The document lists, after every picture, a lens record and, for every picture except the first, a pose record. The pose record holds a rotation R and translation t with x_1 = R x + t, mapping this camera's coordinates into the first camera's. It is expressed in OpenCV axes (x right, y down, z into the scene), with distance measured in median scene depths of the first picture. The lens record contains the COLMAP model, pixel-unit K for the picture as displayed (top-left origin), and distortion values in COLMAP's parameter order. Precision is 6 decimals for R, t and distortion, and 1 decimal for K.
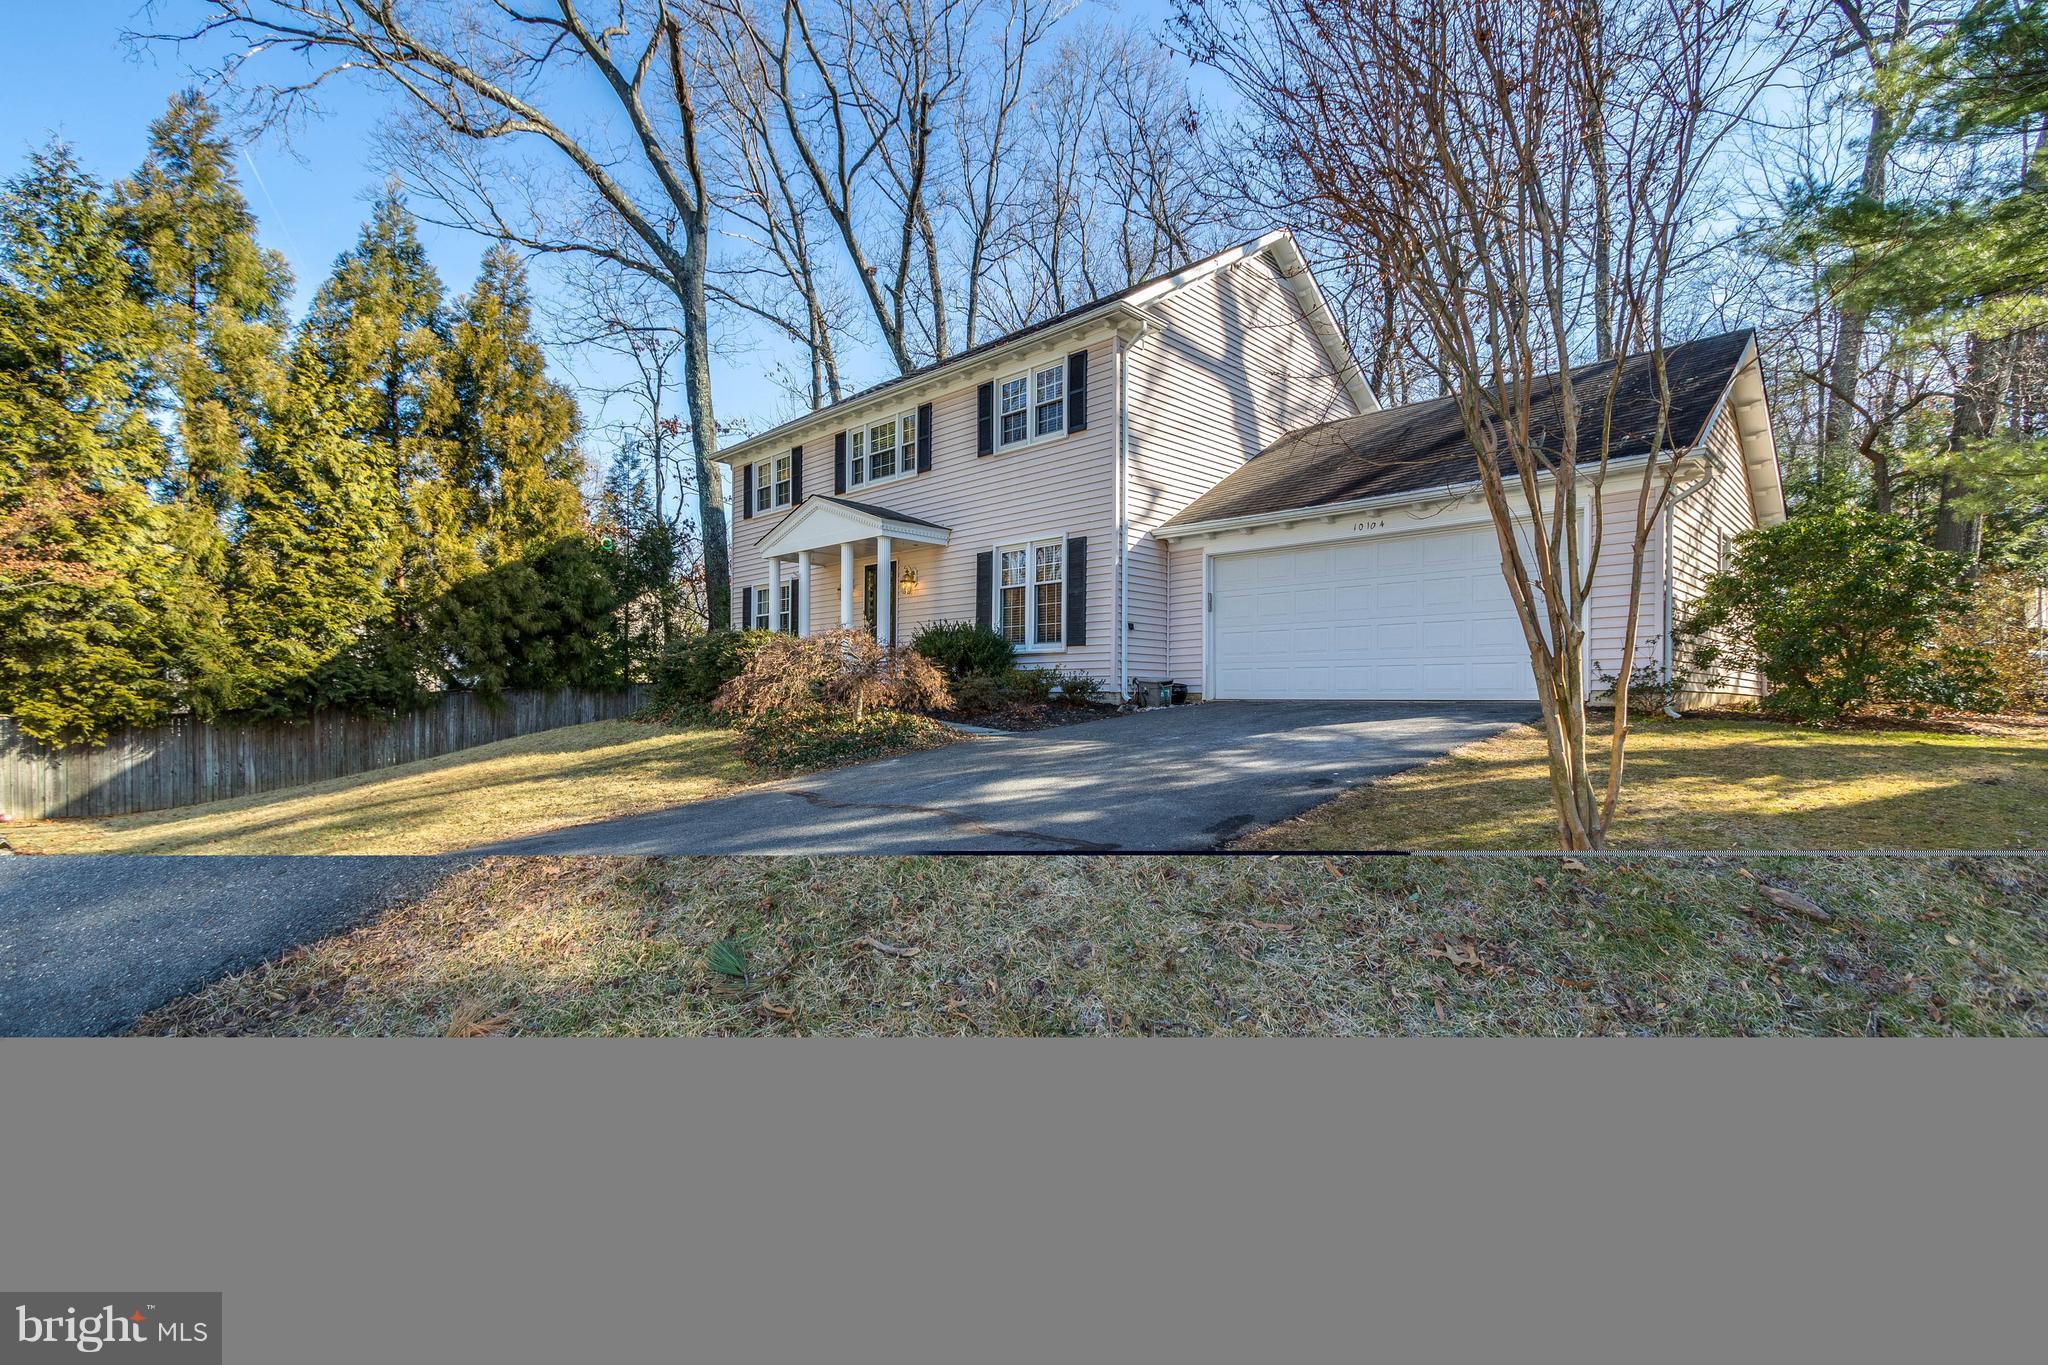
lens RADIAL K [[958.5, 0, 1024.0], [0, 958.5, 682.5], [0, 0, 1]] dist [-0.015770, -0.000593]
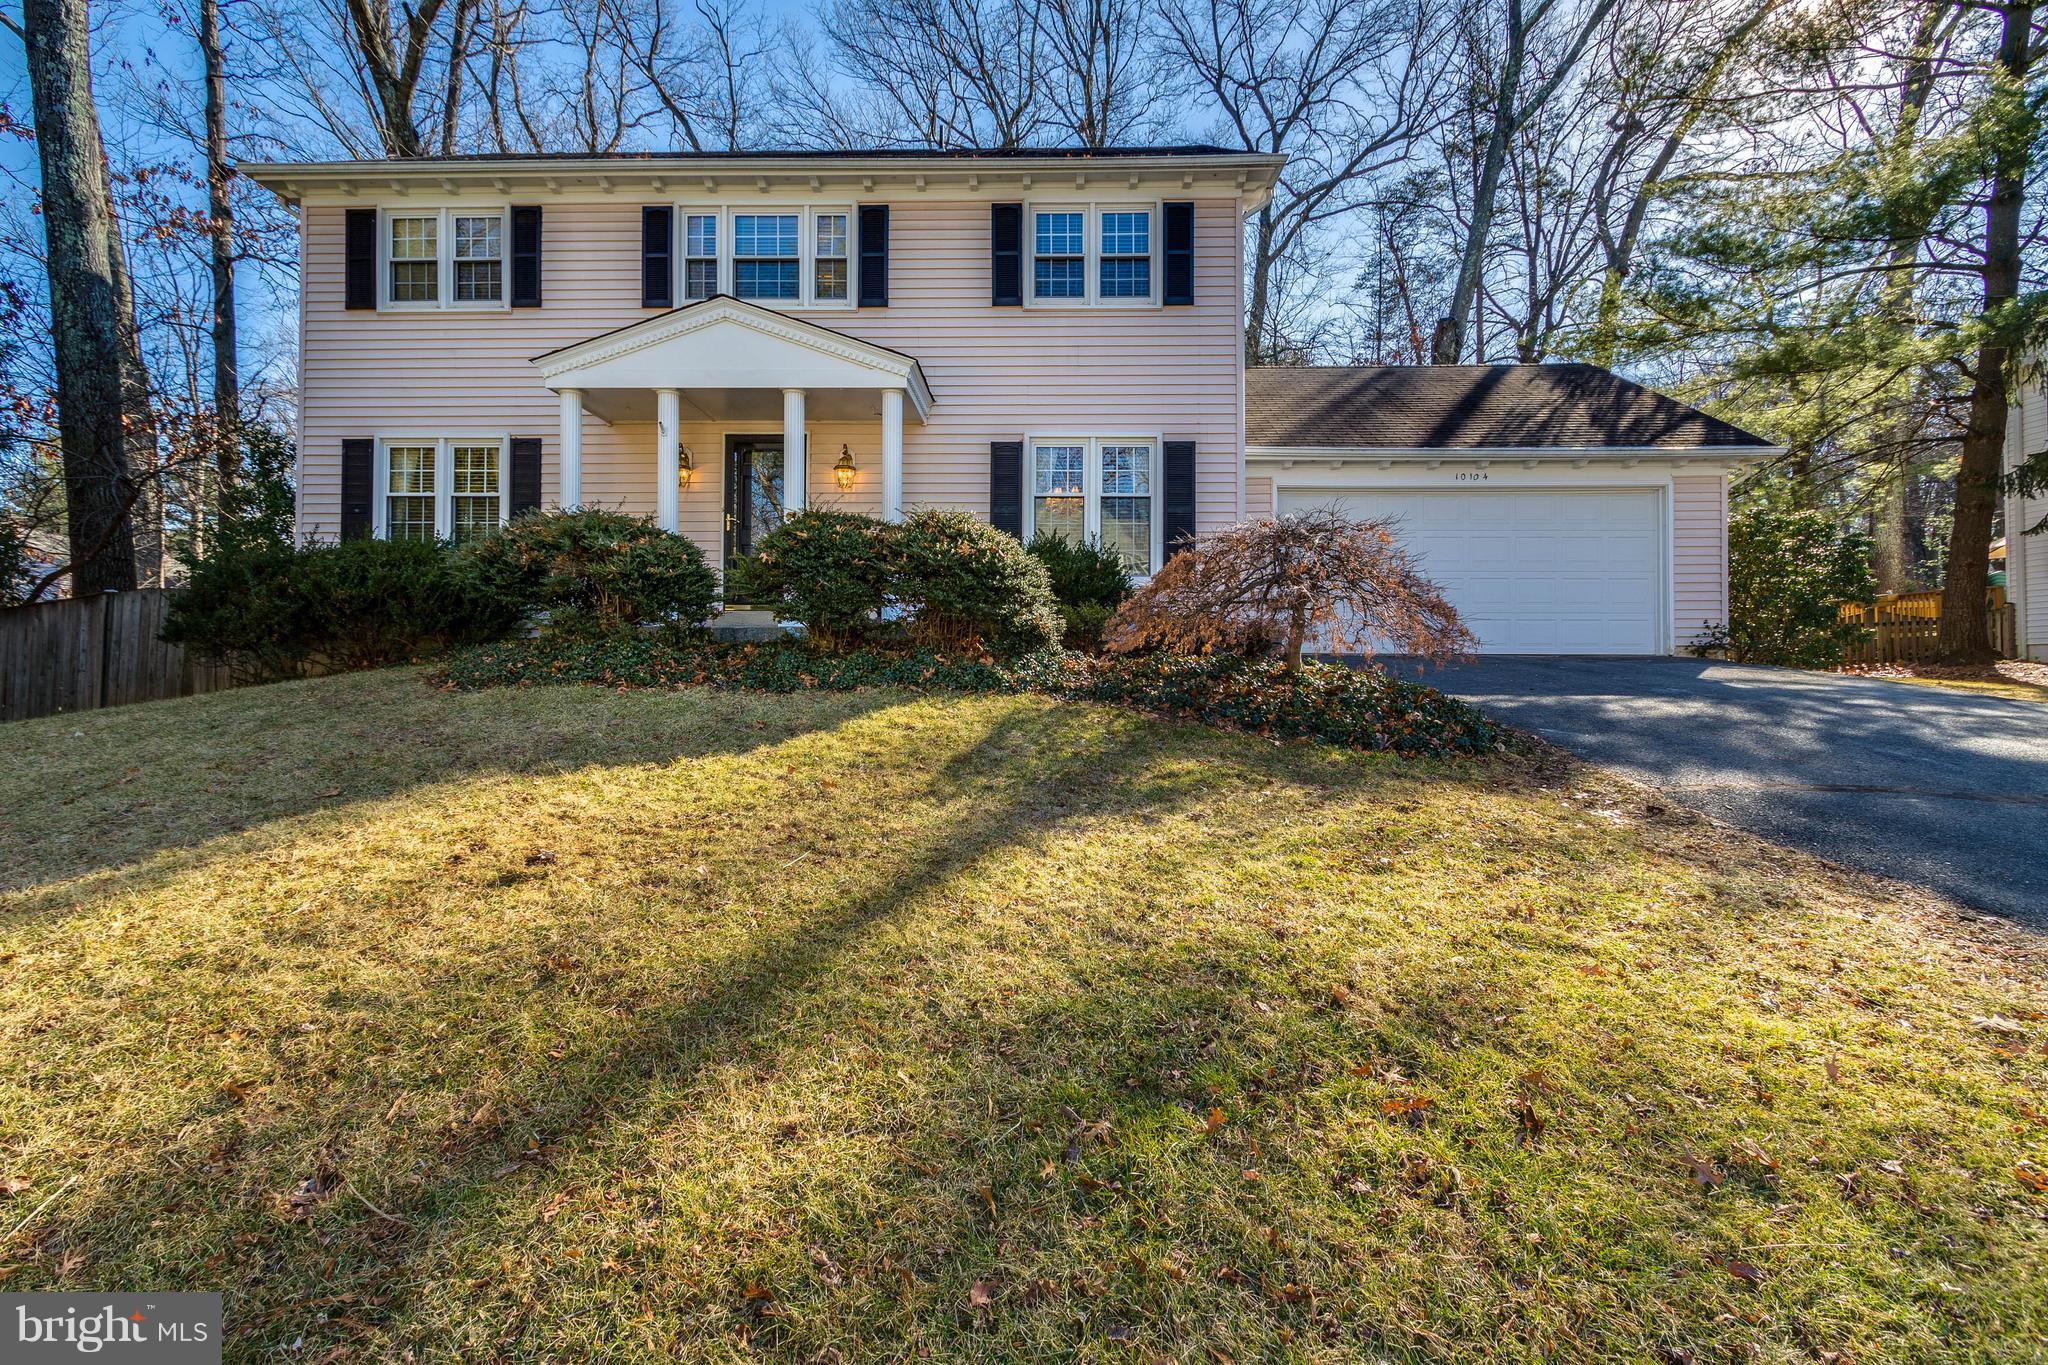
lens RADIAL K [[928.6, 0, 1024.0], [0, 928.6, 644.0], [0, 0, 1]] dist [-0.003046, -0.000321]
pose [[0.731728, 0.010329, 0.681518, -0.462522], [-0.018714, 0.999813, 0.004940, 0.009061], [-0.681340, -0.016369, 0.731784, 0.452427]]
